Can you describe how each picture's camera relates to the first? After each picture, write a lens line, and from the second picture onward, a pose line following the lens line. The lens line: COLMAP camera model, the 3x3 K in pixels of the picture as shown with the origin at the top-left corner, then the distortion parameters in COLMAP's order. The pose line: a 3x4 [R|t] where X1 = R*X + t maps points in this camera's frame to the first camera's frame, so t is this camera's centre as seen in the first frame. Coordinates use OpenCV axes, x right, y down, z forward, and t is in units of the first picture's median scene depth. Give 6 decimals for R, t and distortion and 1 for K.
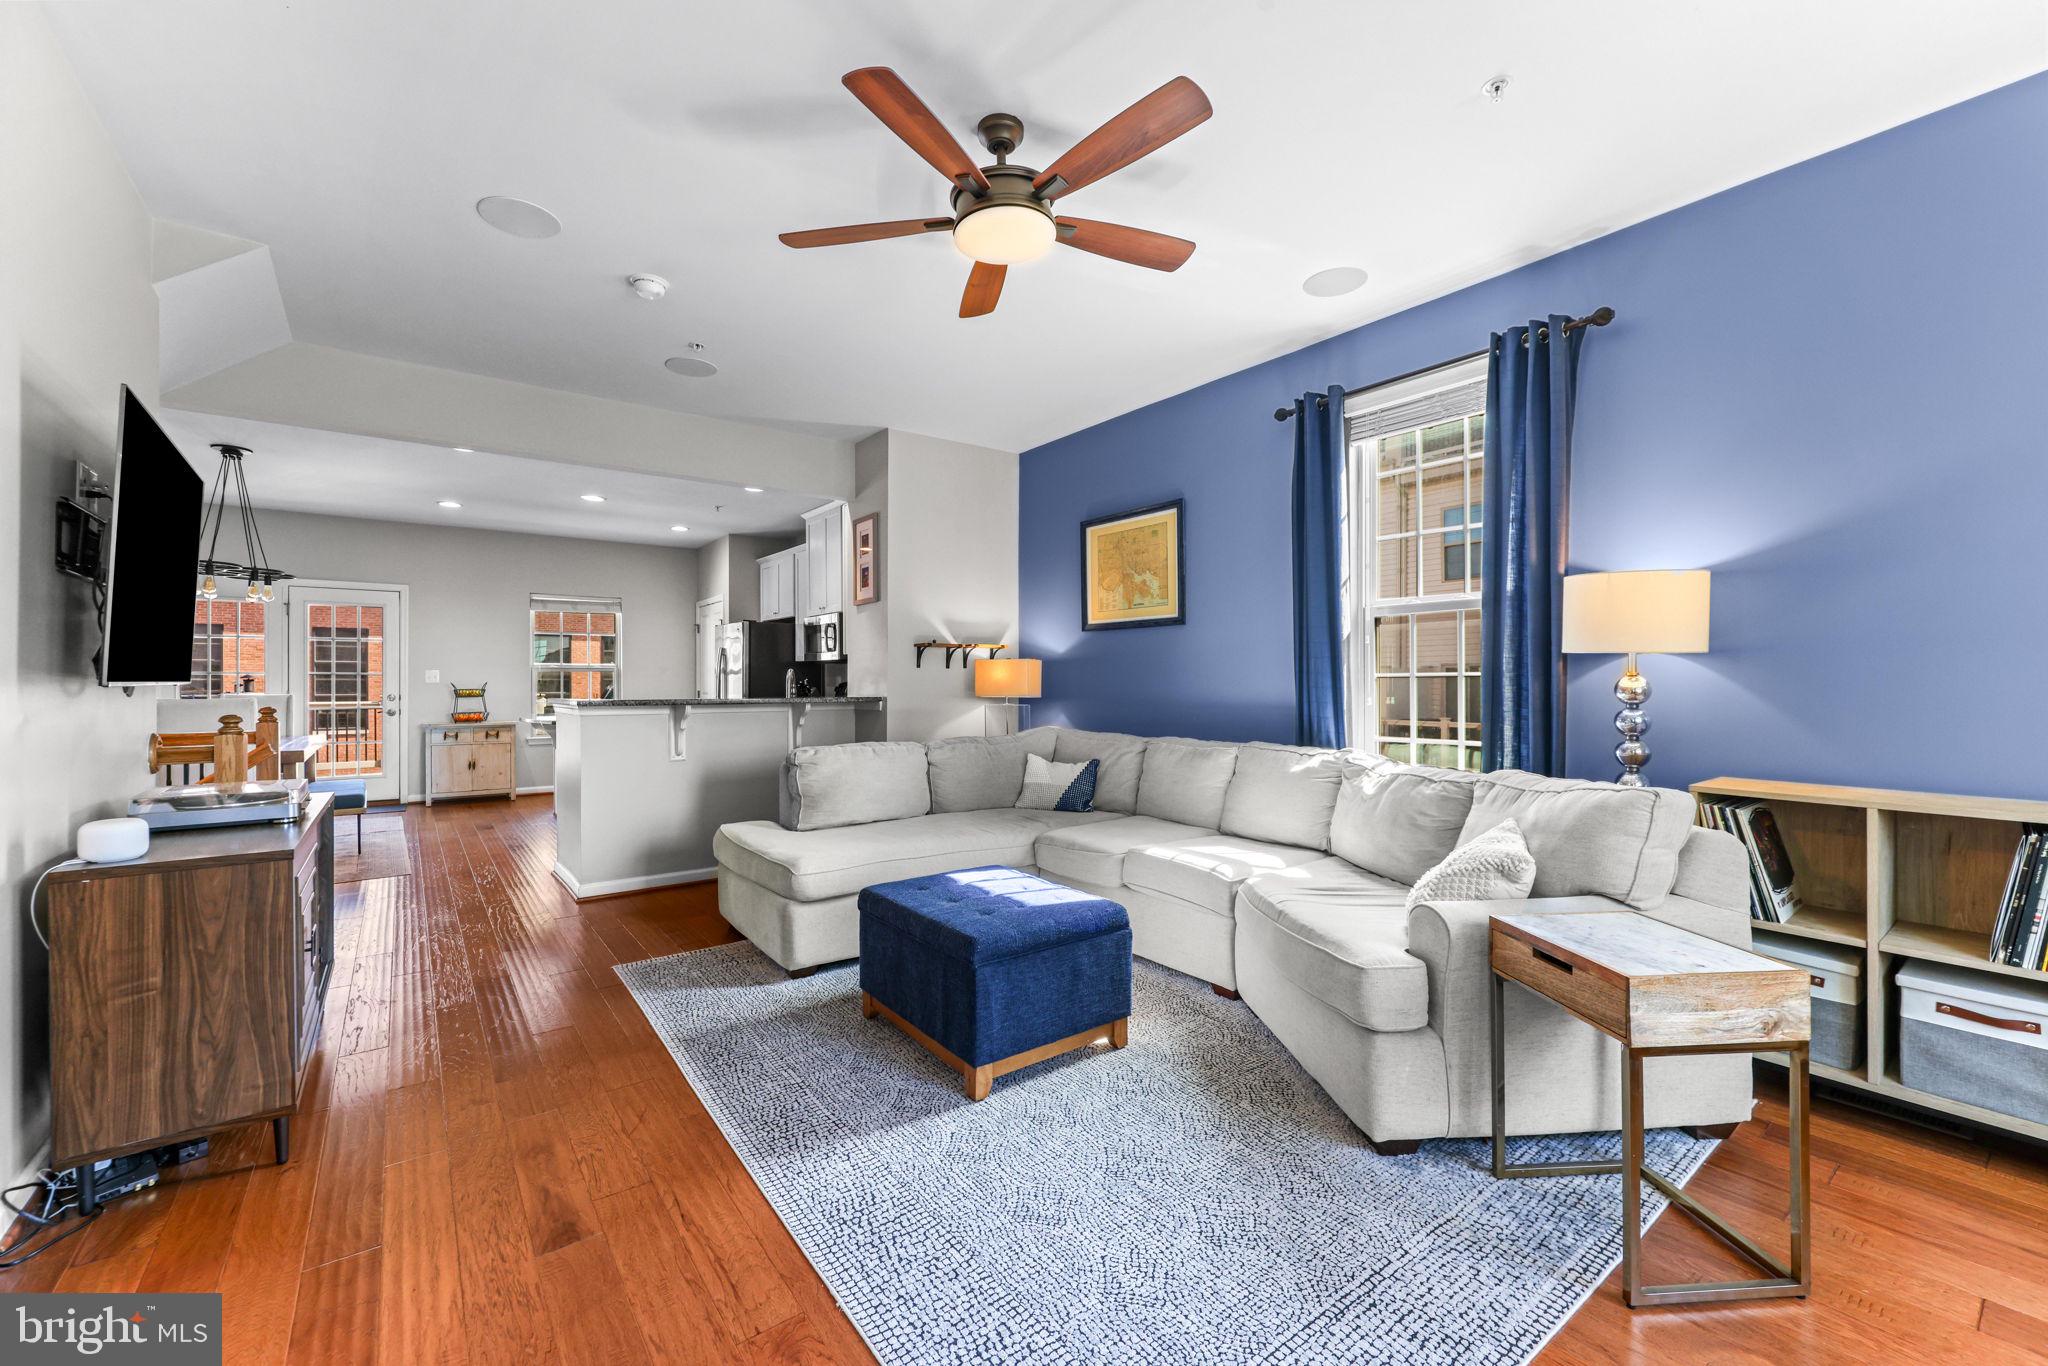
lens RADIAL K [[827.7, 0, 1030.1], [0, 827.7, 683.6], [0, 0, 1]] dist [-0.003605, 0.001482]
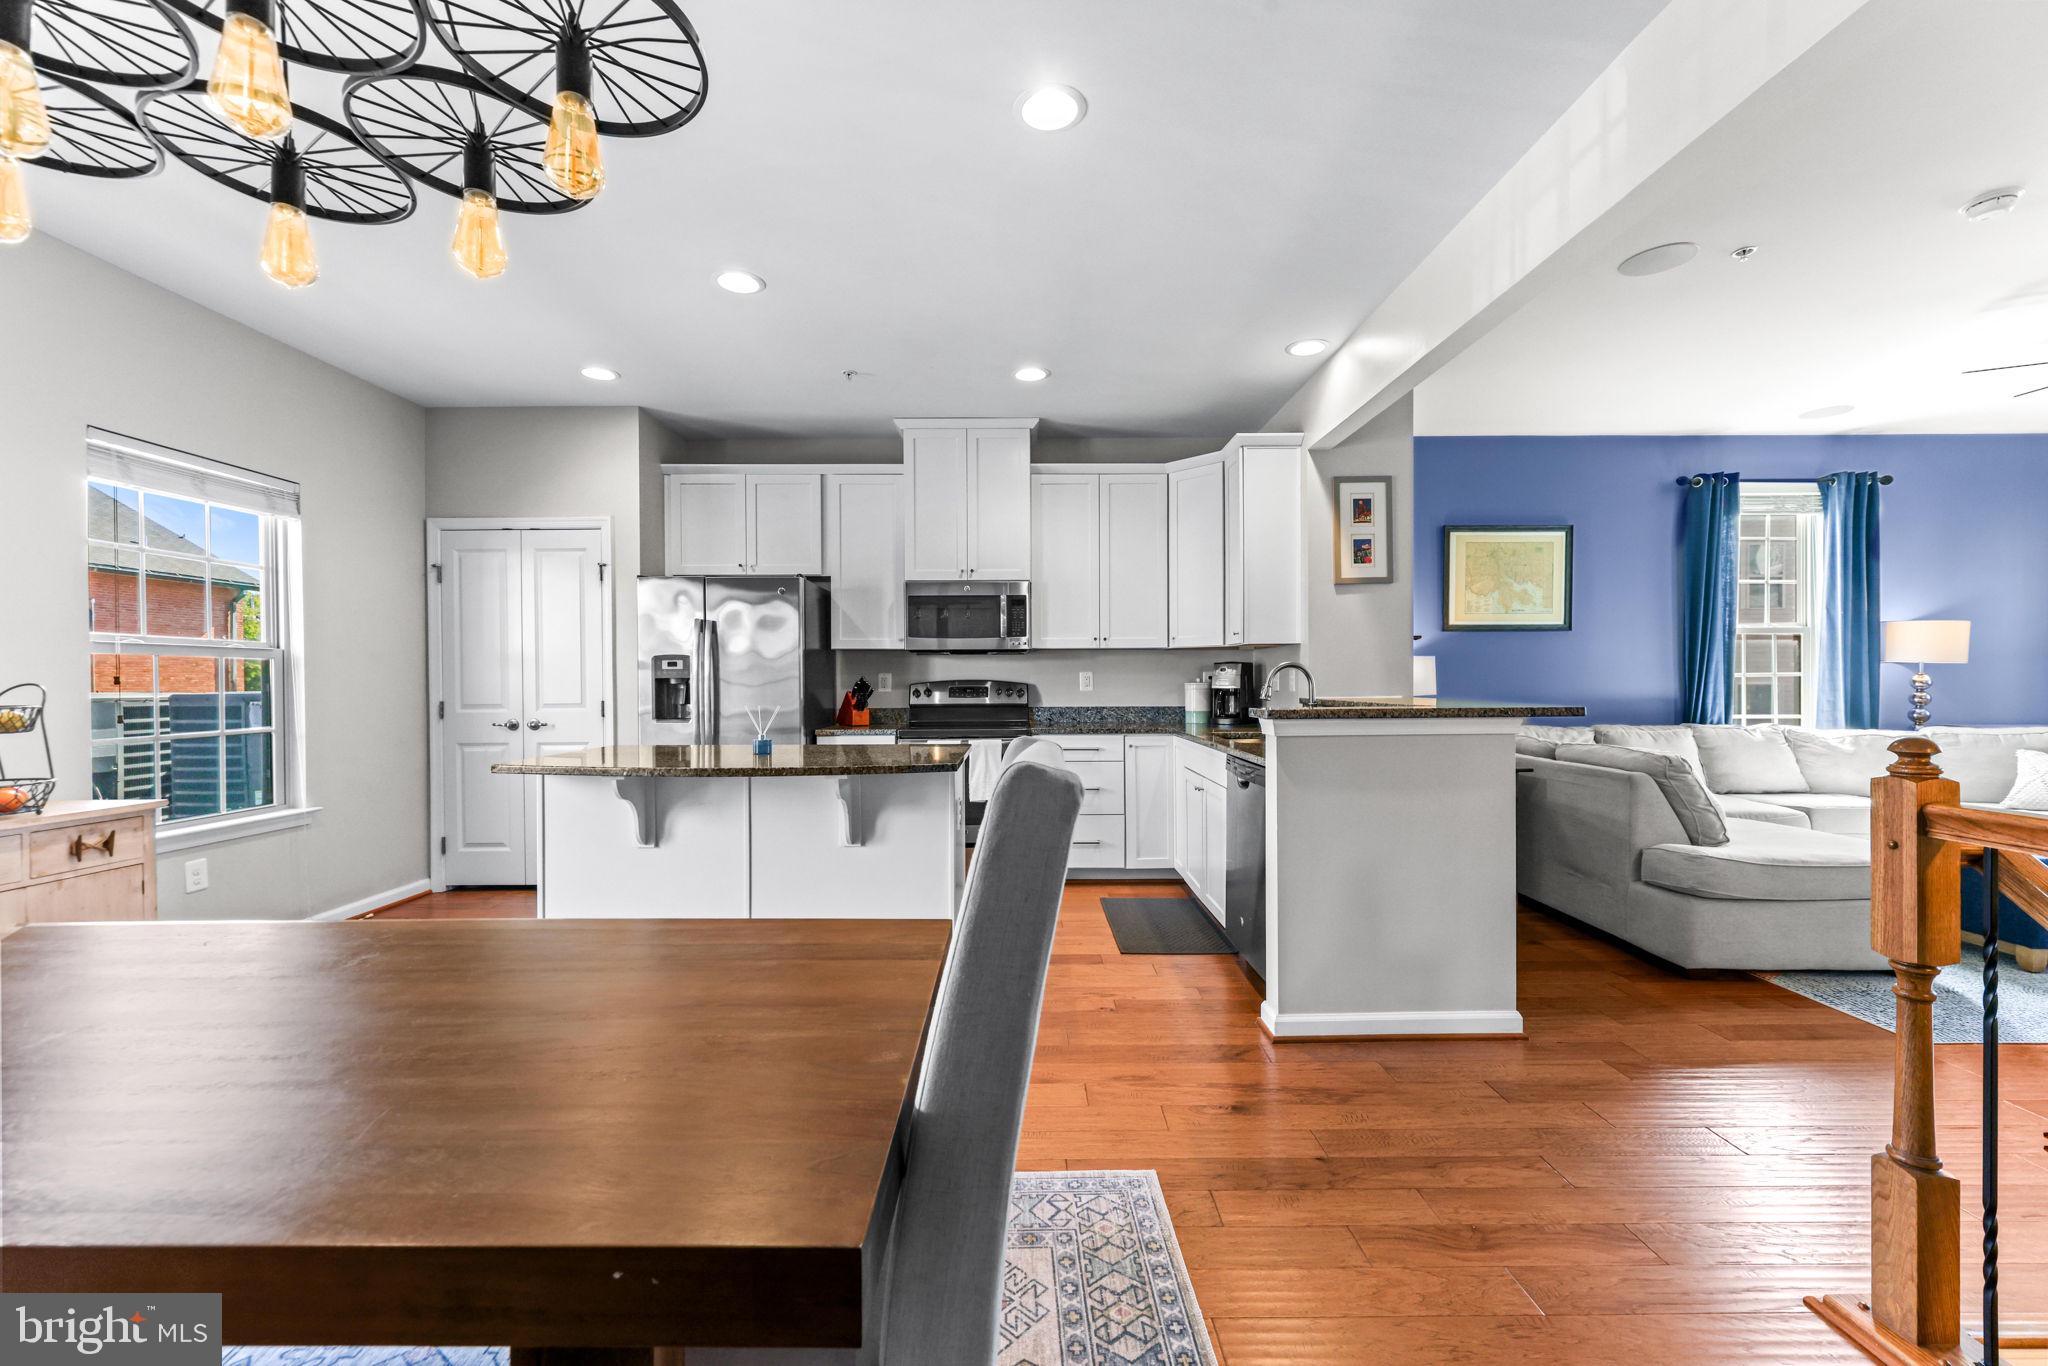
lens RADIAL K [[827.7, 0, 1022.6], [0, 827.7, 688.7], [0, 0, 1]] dist [-0.003605, 0.001482]
pose [[0.597442, -0.007110, 0.801881, -1.191139], [0.005129, 0.999974, 0.005046, 0.001053], [-0.801896, 0.001098, 0.597463, 0.888372]]
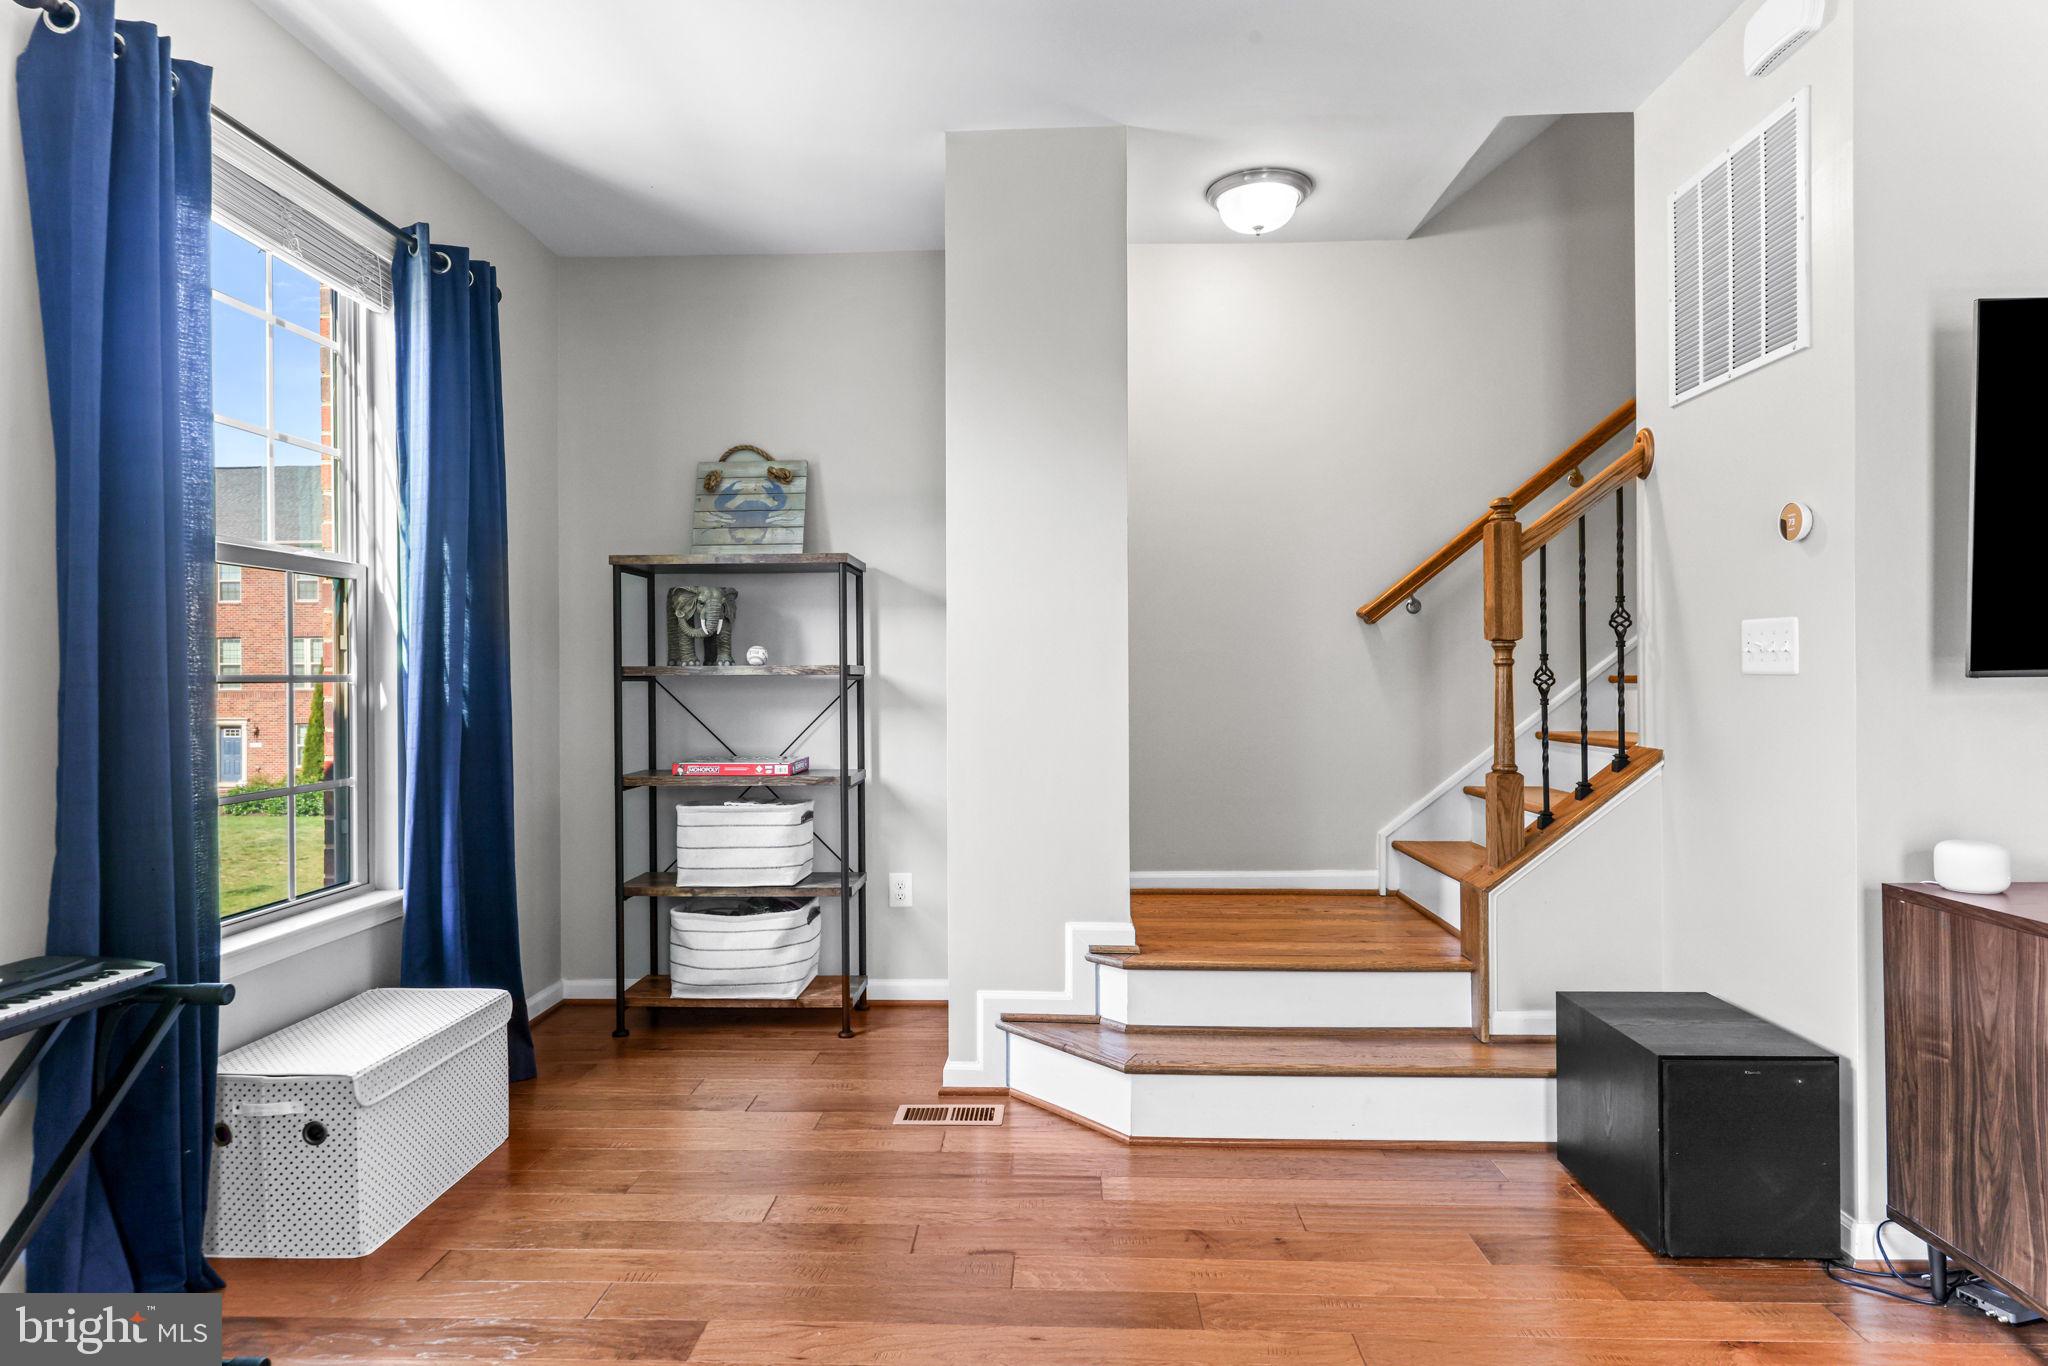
lens RADIAL K [[1144.1, 0, 1016.6], [0, 1144.1, 667.7], [0, 0, 1]] dist [0.000039, 0.001748]
pose [[-0.641756, 0.001531, -0.766907, 0.146652], [0.008332, 0.999953, -0.004976, -0.002606], [0.766863, -0.009584, -0.641739, 0.417893]]
